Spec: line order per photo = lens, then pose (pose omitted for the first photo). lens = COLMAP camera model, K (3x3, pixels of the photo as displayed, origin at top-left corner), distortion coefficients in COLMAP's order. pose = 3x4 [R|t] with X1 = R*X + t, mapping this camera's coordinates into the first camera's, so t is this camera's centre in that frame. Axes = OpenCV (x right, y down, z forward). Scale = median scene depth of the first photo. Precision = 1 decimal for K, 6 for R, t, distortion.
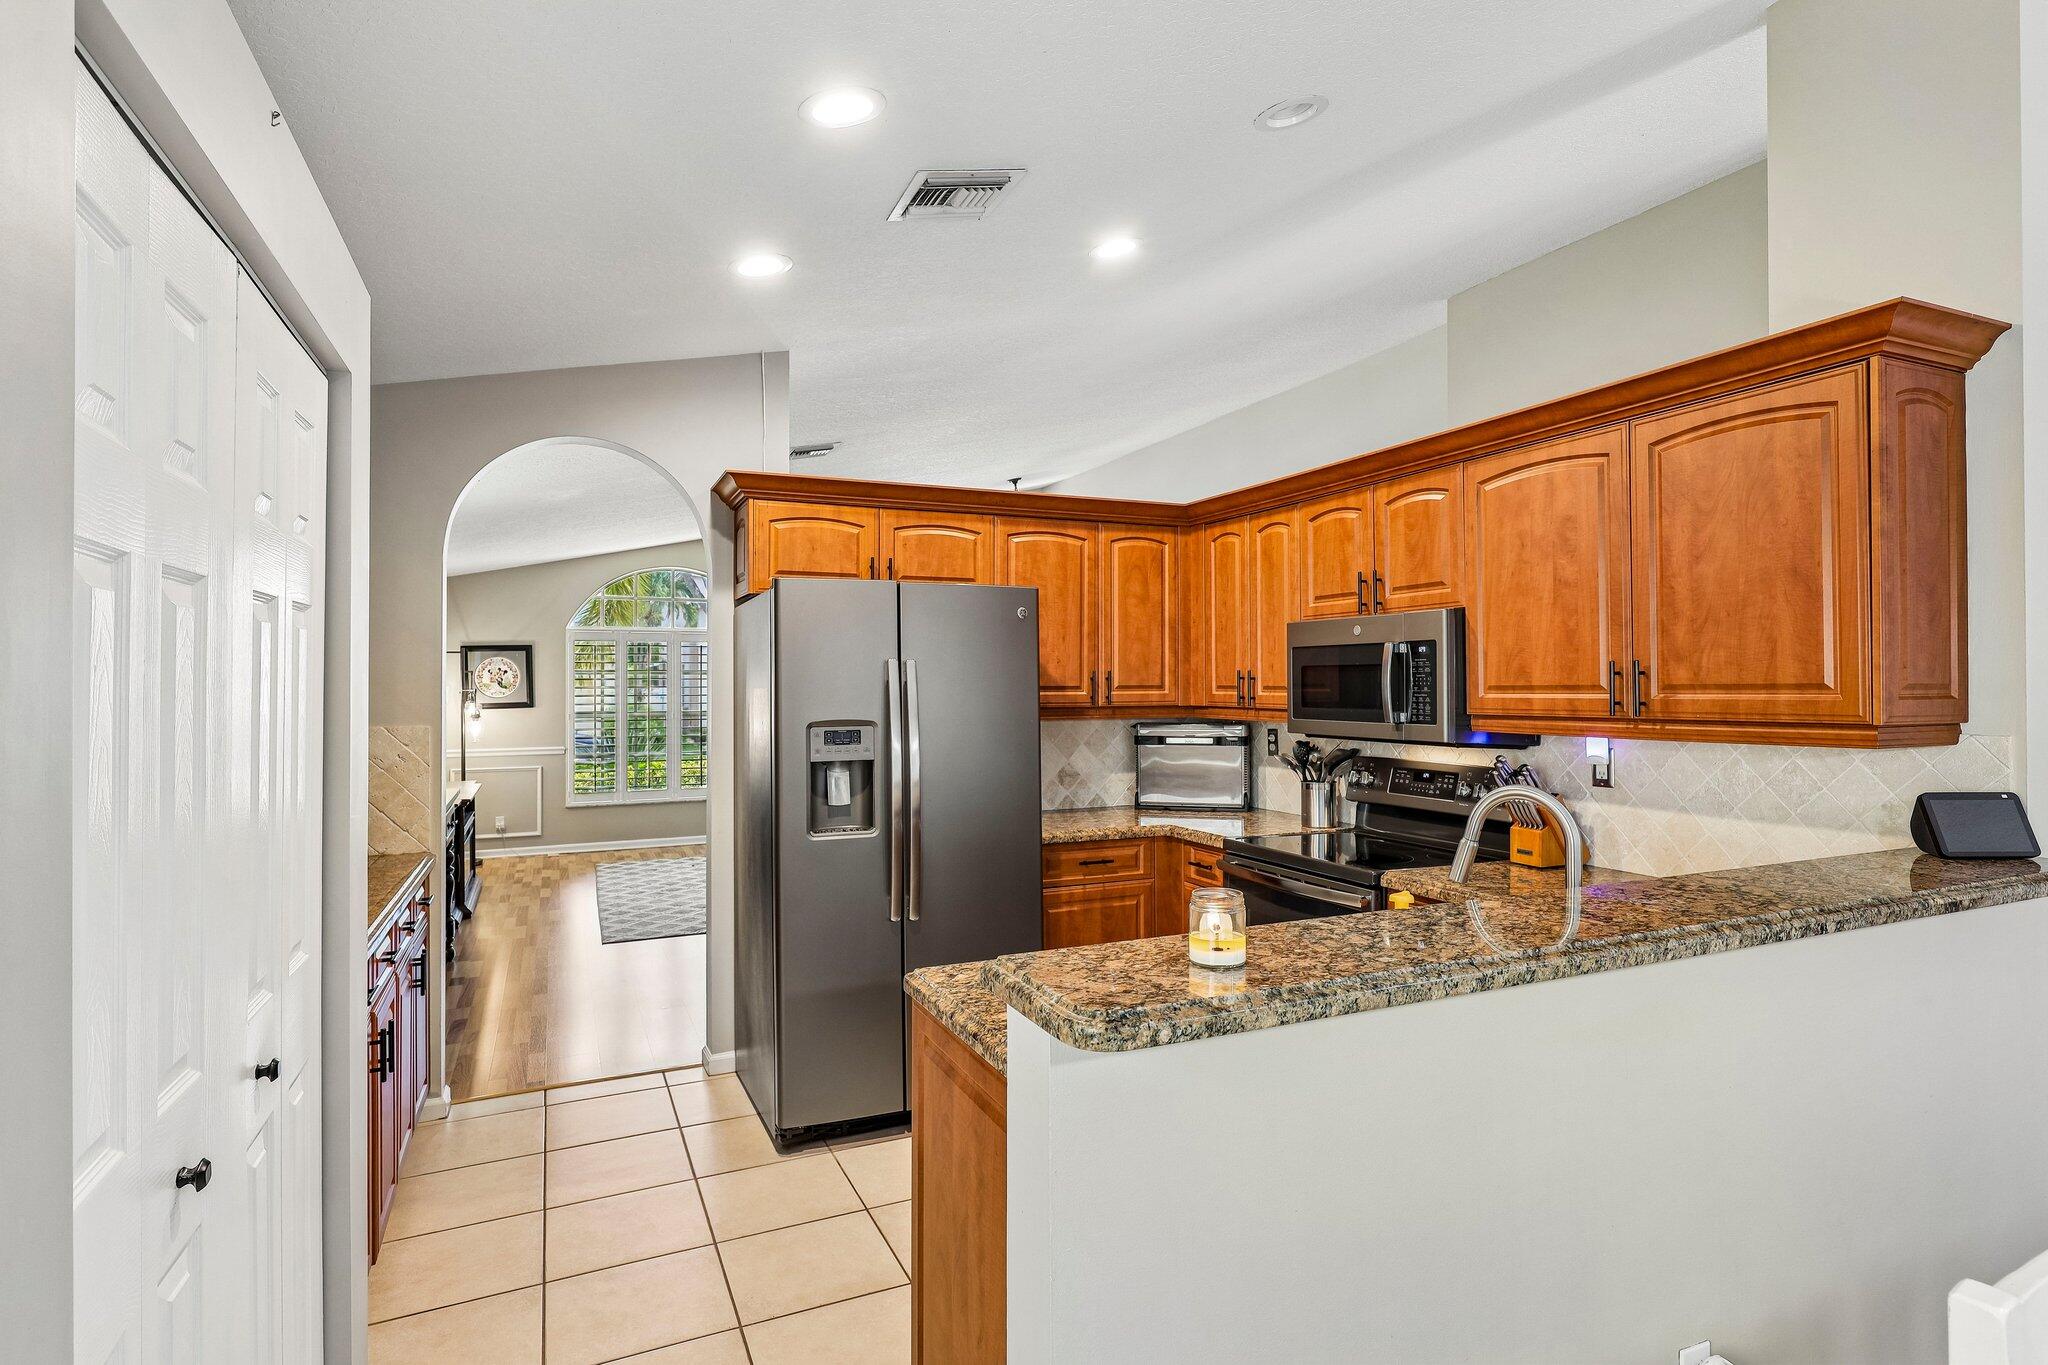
lens RADIAL K [[1051.0, 0, 1023.4], [0, 1051.0, 670.1], [0, 0, 1]] dist [0.004973, 0.000668]
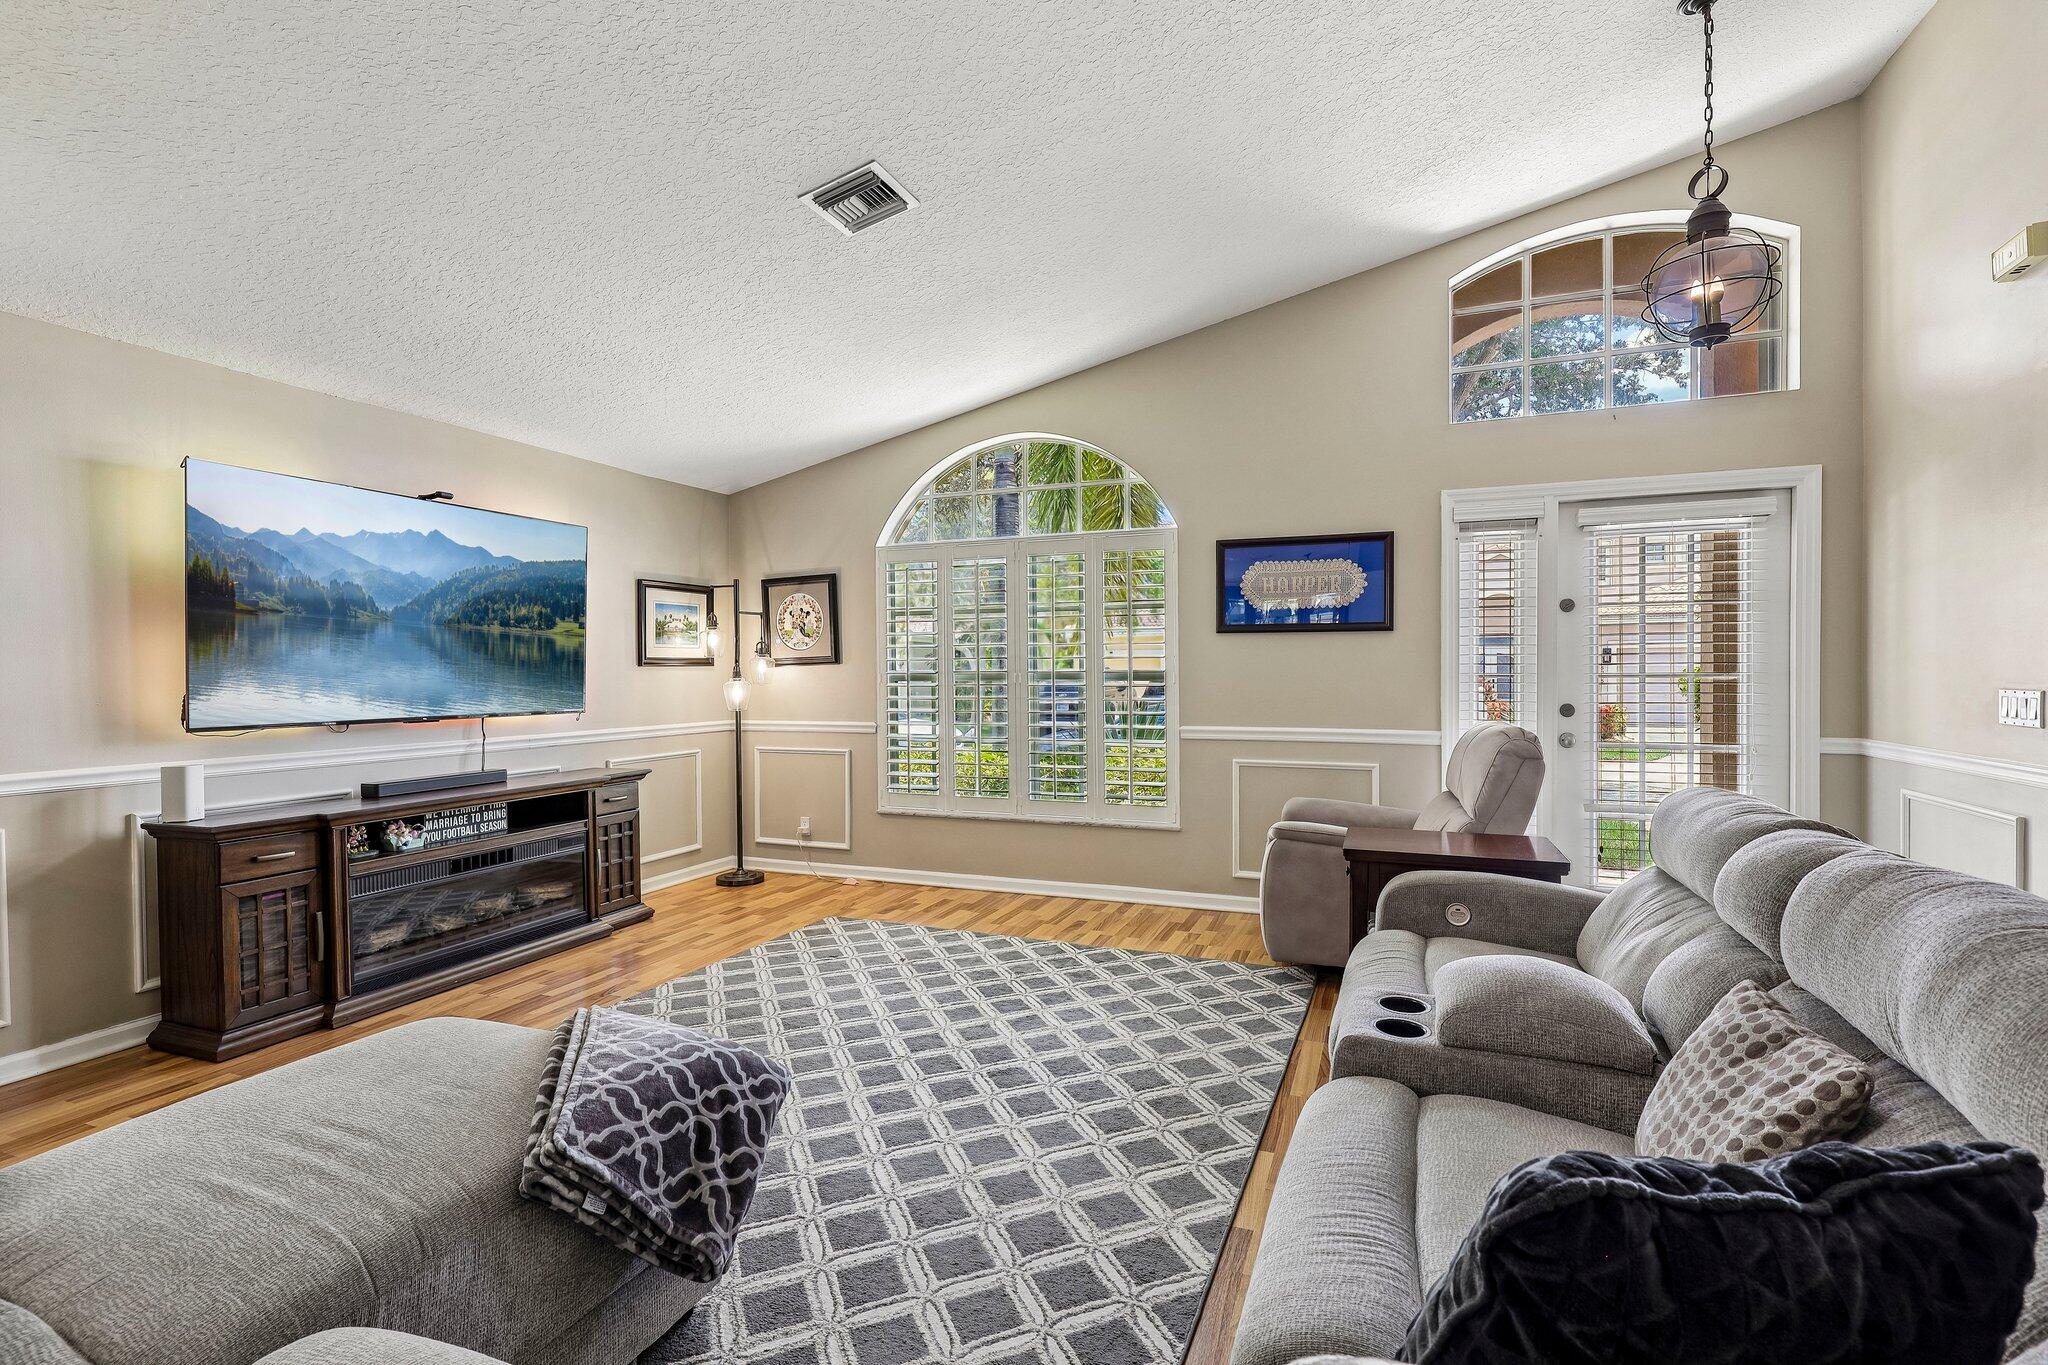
lens RADIAL K [[926.7, 0, 1031.8], [0, 926.7, 684.3], [0, 0, 1]] dist [0.000506, 0.001725]
pose [[0.696516, 0.014803, -0.717388, 0.146558], [0.014534, 0.999291, 0.034732, 0.073690], [0.717394, -0.034618, 0.695807, 1.661029]]
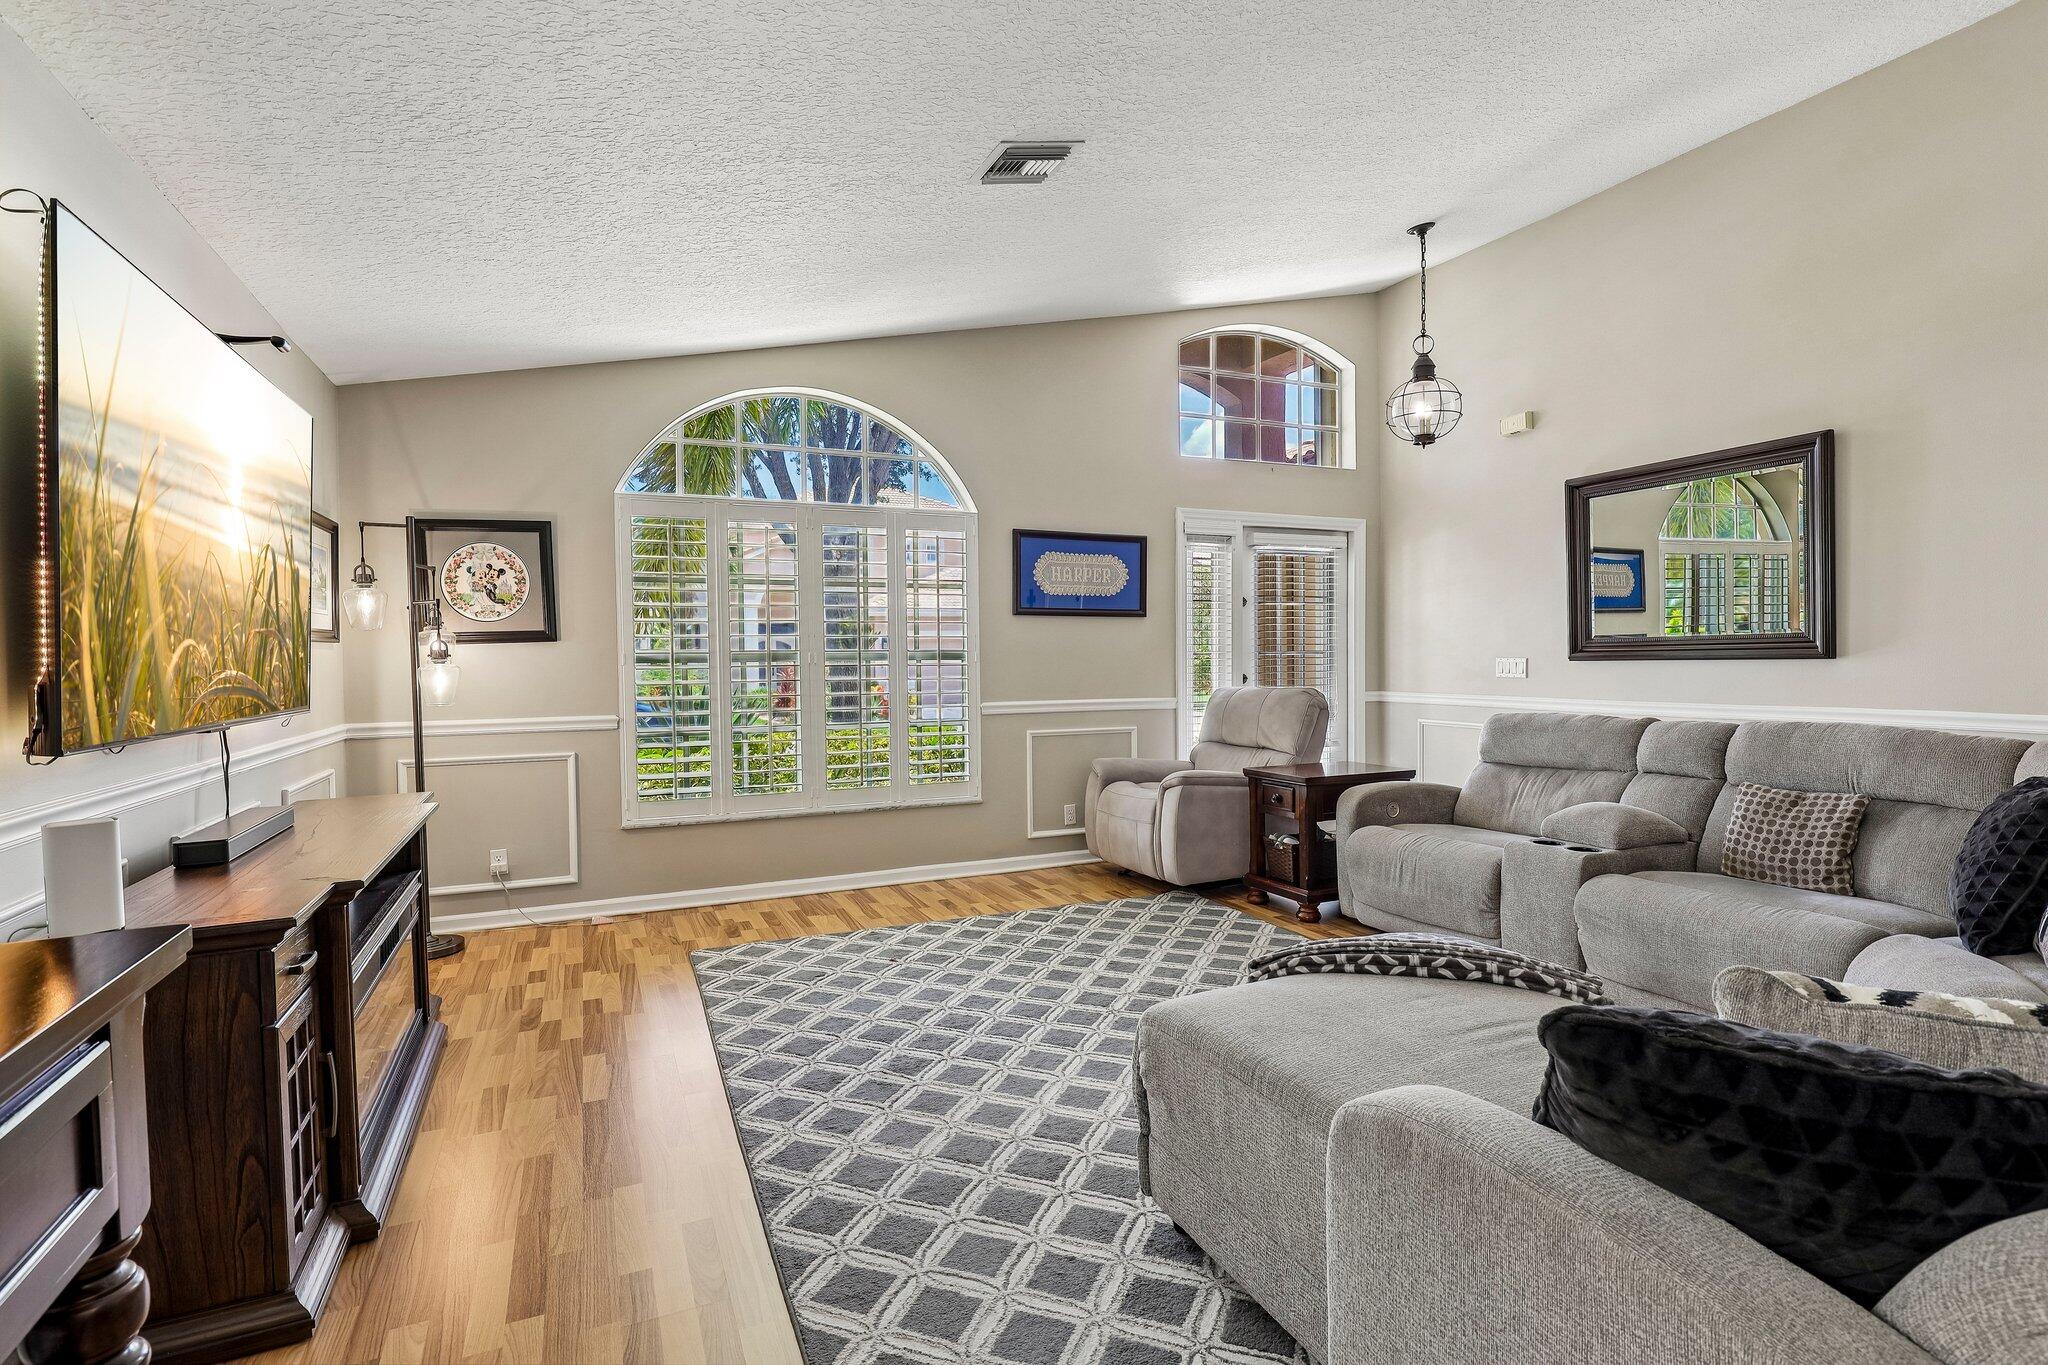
lens RADIAL K [[1004.8, 0, 1037.9], [0, 1004.8, 685.3], [0, 0, 1]] dist [0.001322, -0.000311]
pose [[0.999976, -0.001193, 0.006780, -0.570390], [0.000857, 0.998777, 0.049442, 0.081958], [-0.006831, -0.049435, 0.998754, 1.236425]]
